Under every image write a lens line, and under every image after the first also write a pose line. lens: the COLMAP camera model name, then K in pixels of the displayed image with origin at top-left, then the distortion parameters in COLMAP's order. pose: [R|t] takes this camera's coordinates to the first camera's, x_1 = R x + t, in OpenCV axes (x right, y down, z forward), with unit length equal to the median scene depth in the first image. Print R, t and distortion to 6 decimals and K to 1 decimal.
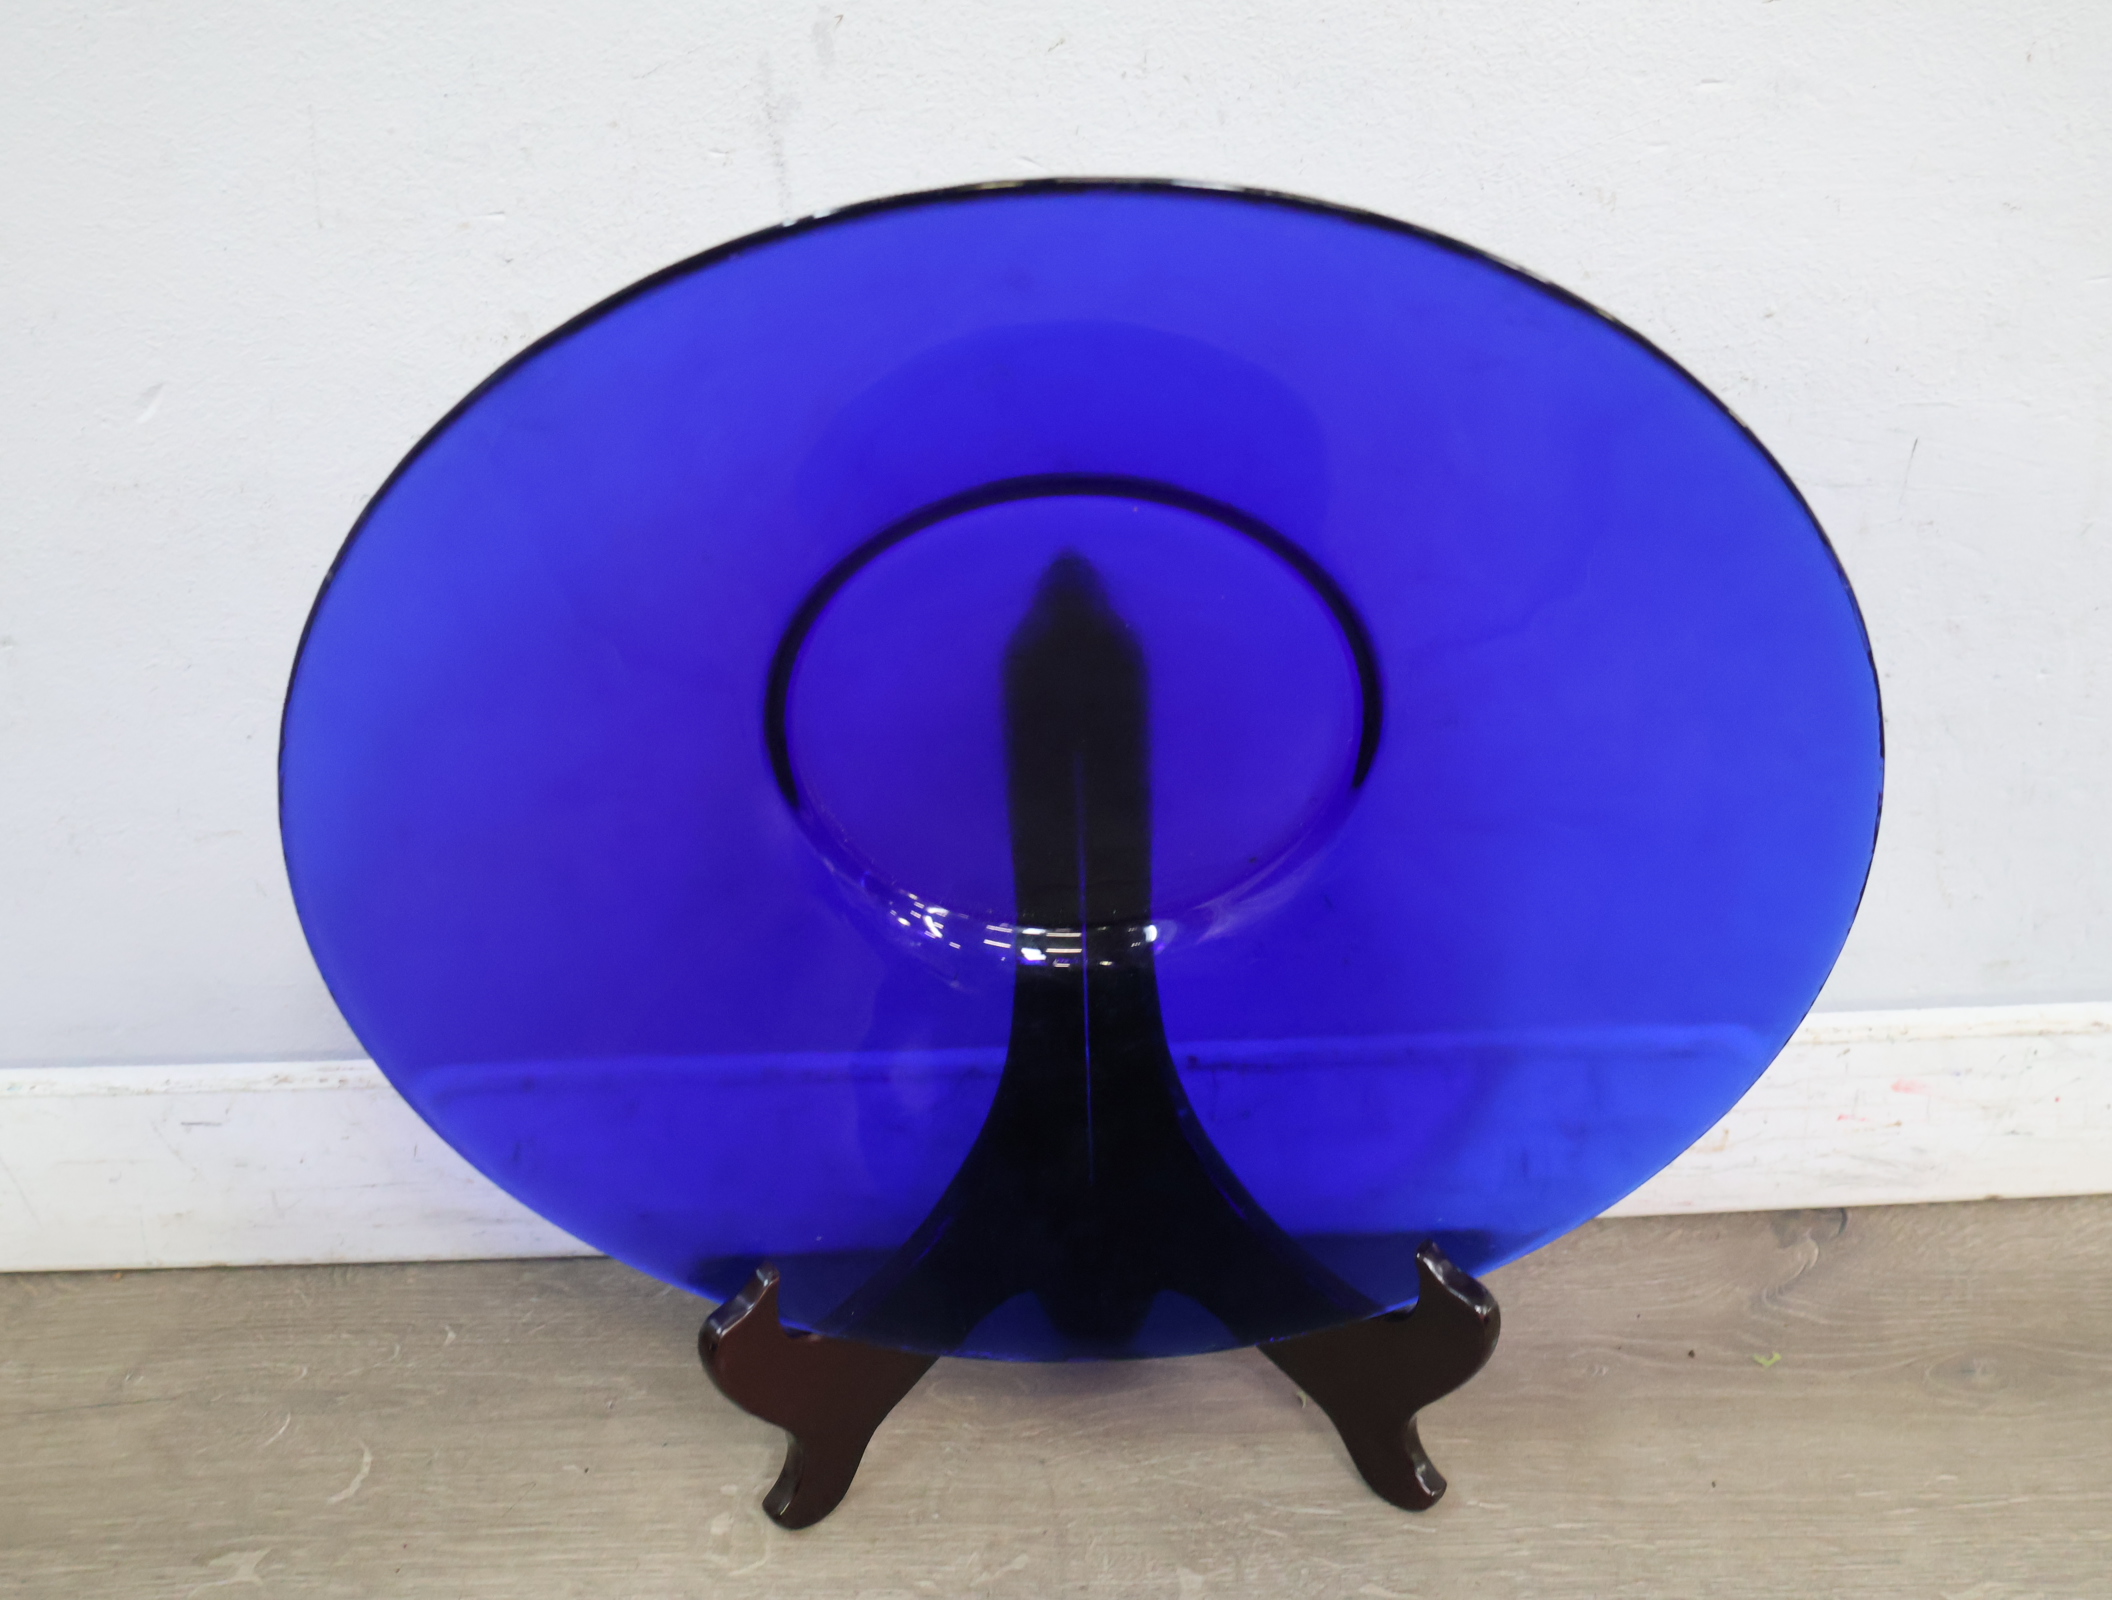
lens RADIAL K [[2403.8, 0, 1045.1], [0, 2403.8, 795.2], [0, 0, 1]] dist [0.007169, 0.000000]
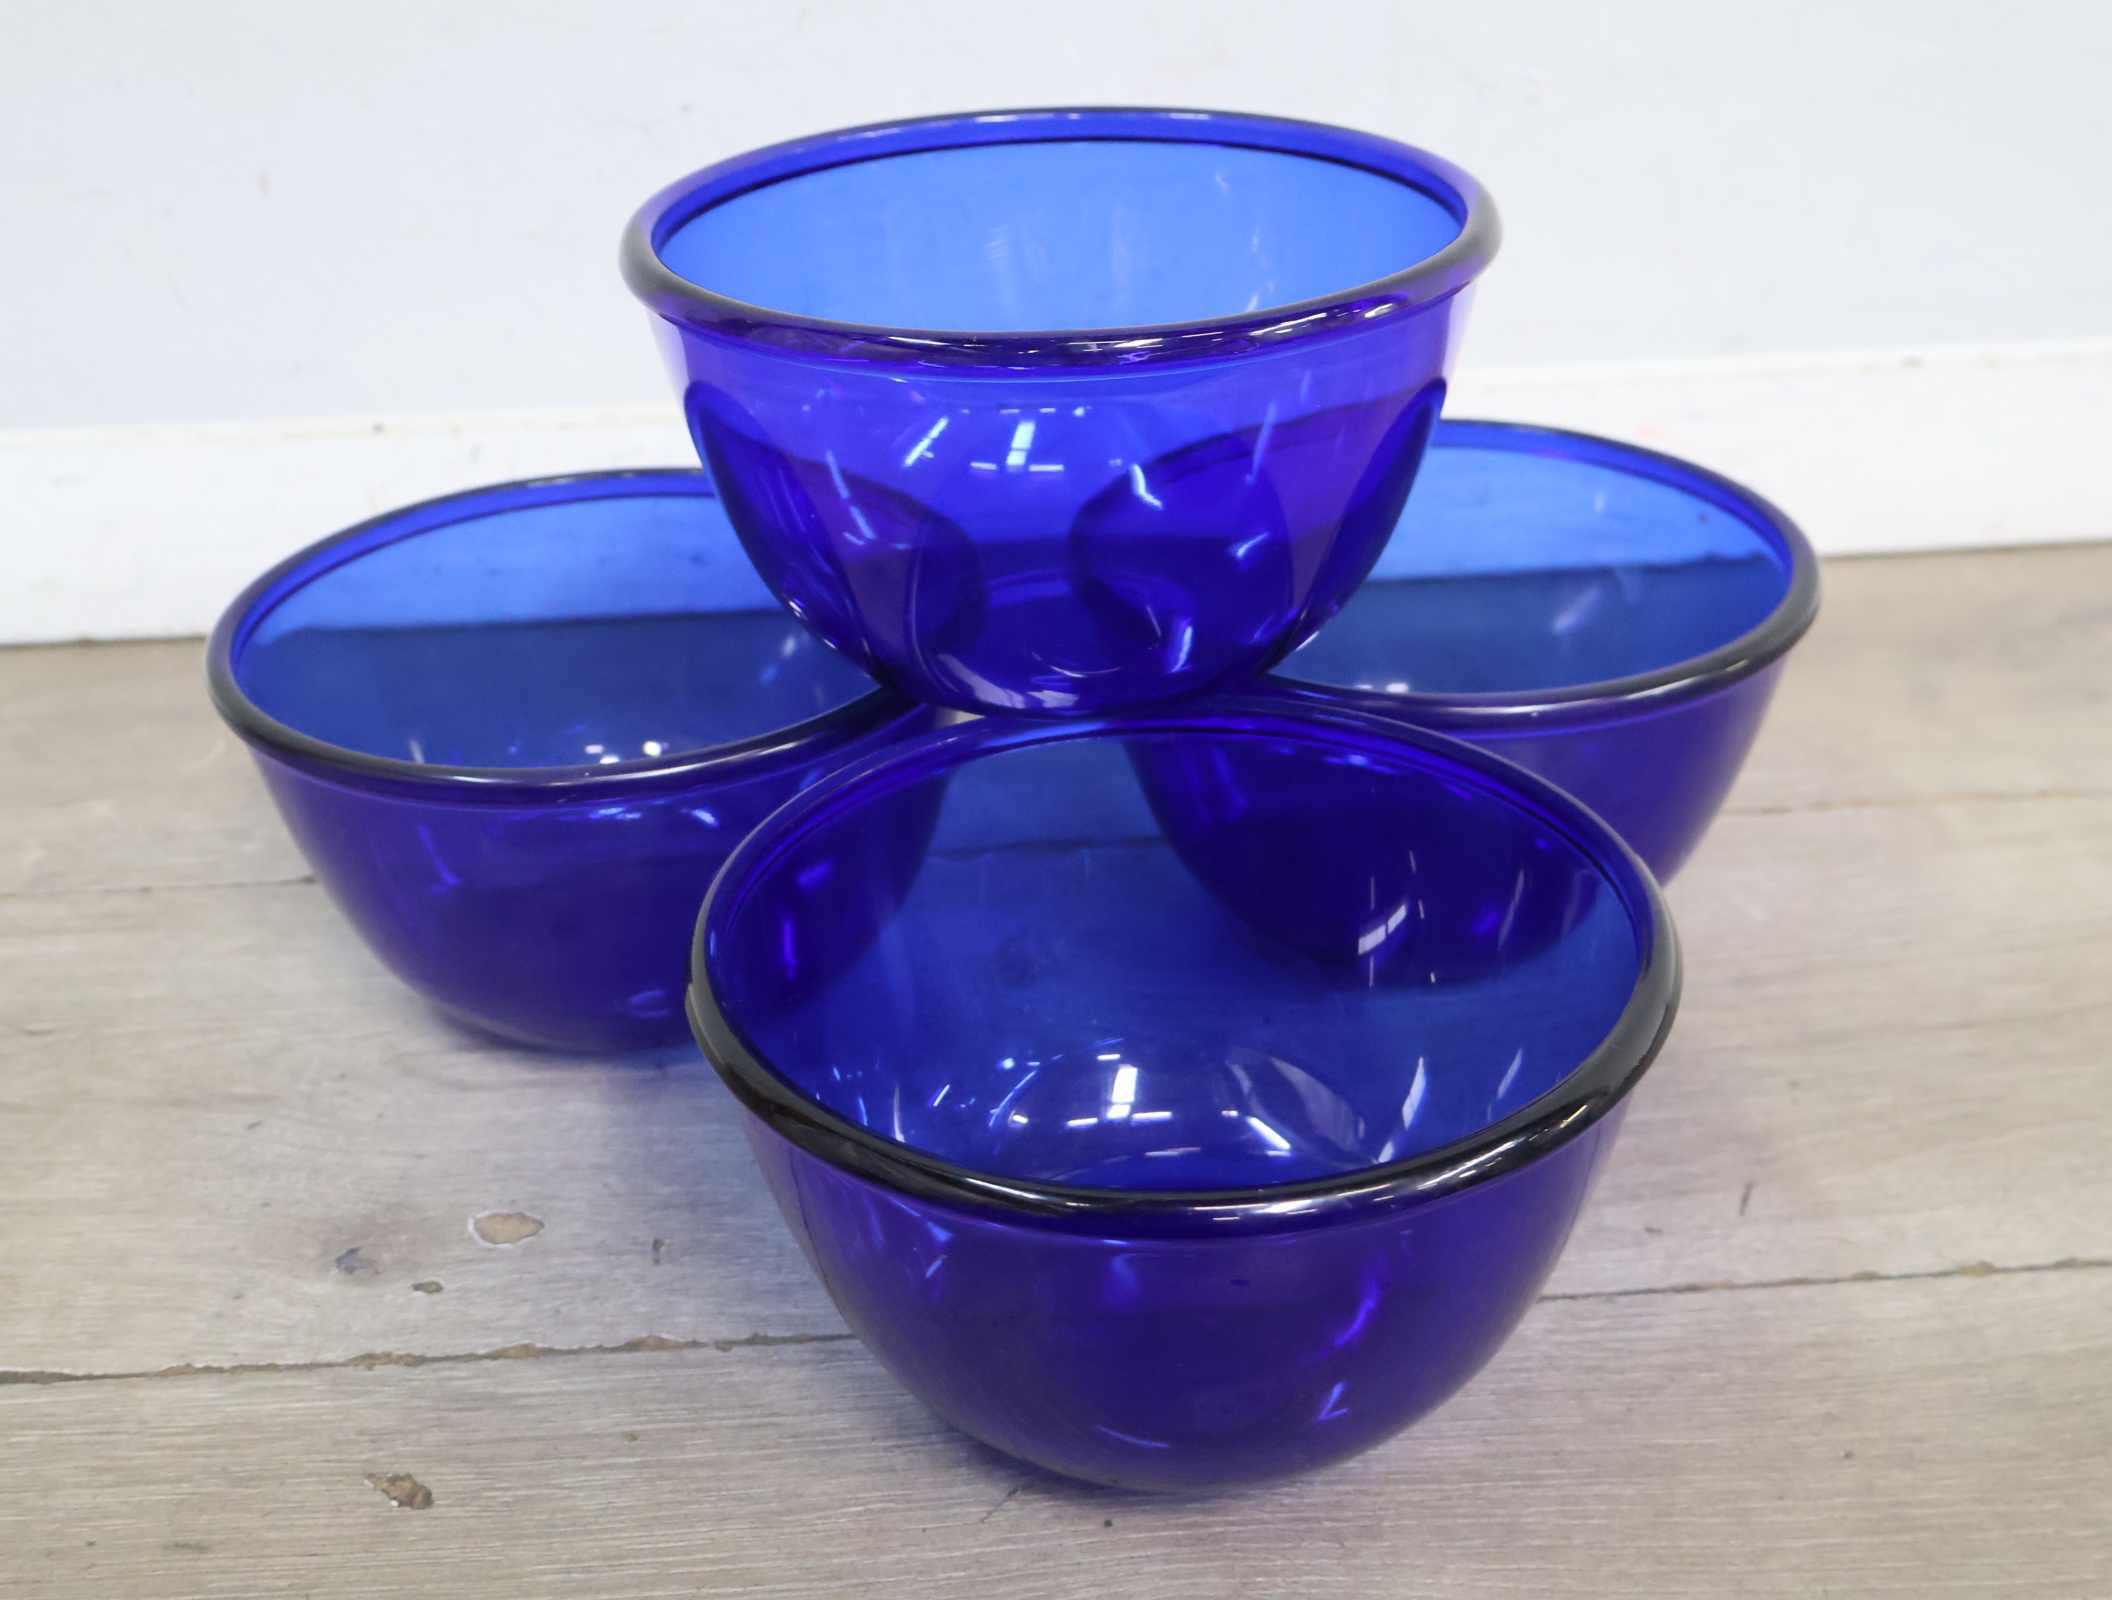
lens RADIAL K [[2403.8, 0, 1060.6], [0, 2403.8, 806.7], [0, 0, 1]] dist [0.007169, 0.000000]
pose [[0.999102, -0.011319, 0.040825, 0.047046], [0.014319, 0.997160, -0.073940, 0.402195], [-0.039872, 0.074458, 0.996427, -0.074883]]
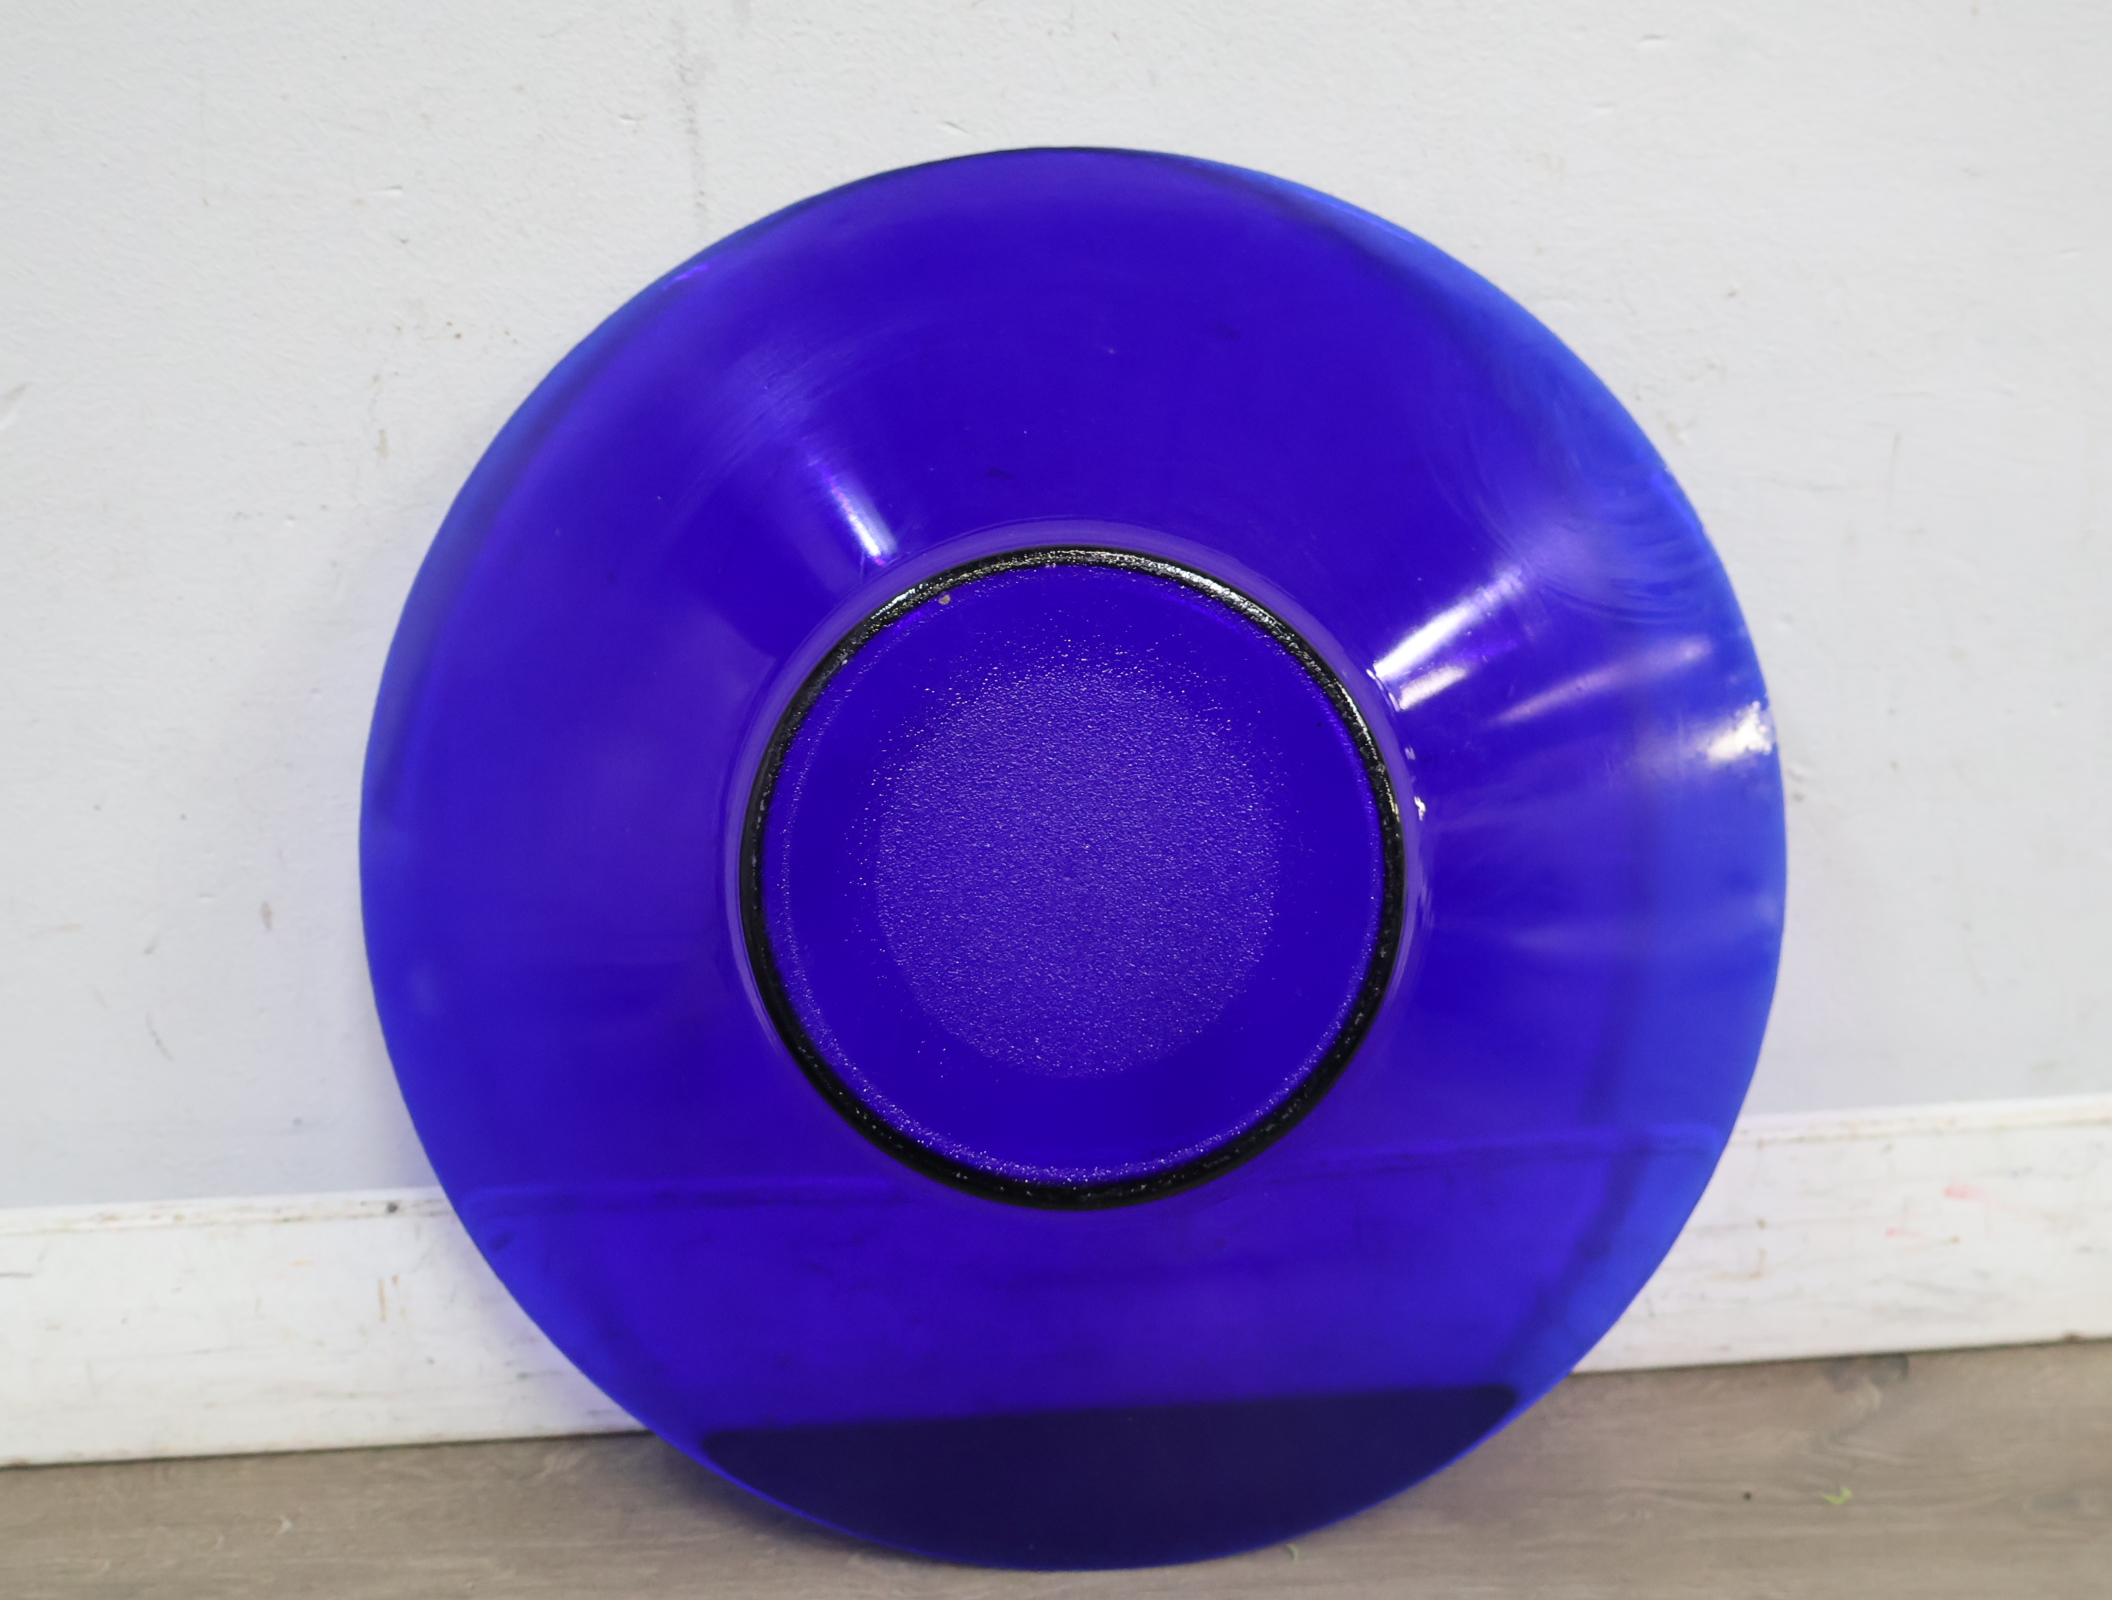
lens RADIAL K [[2403.8, 0, 1054.4], [0, 2403.8, 795.4], [0, 0, 1]] dist [0.007169, 0.000000]
pose [[0.999591, -0.013591, 0.025143, 0.005166], [0.019458, 0.967961, -0.250344, 0.212916], [-0.020935, 0.250731, 0.967830, 0.124094]]
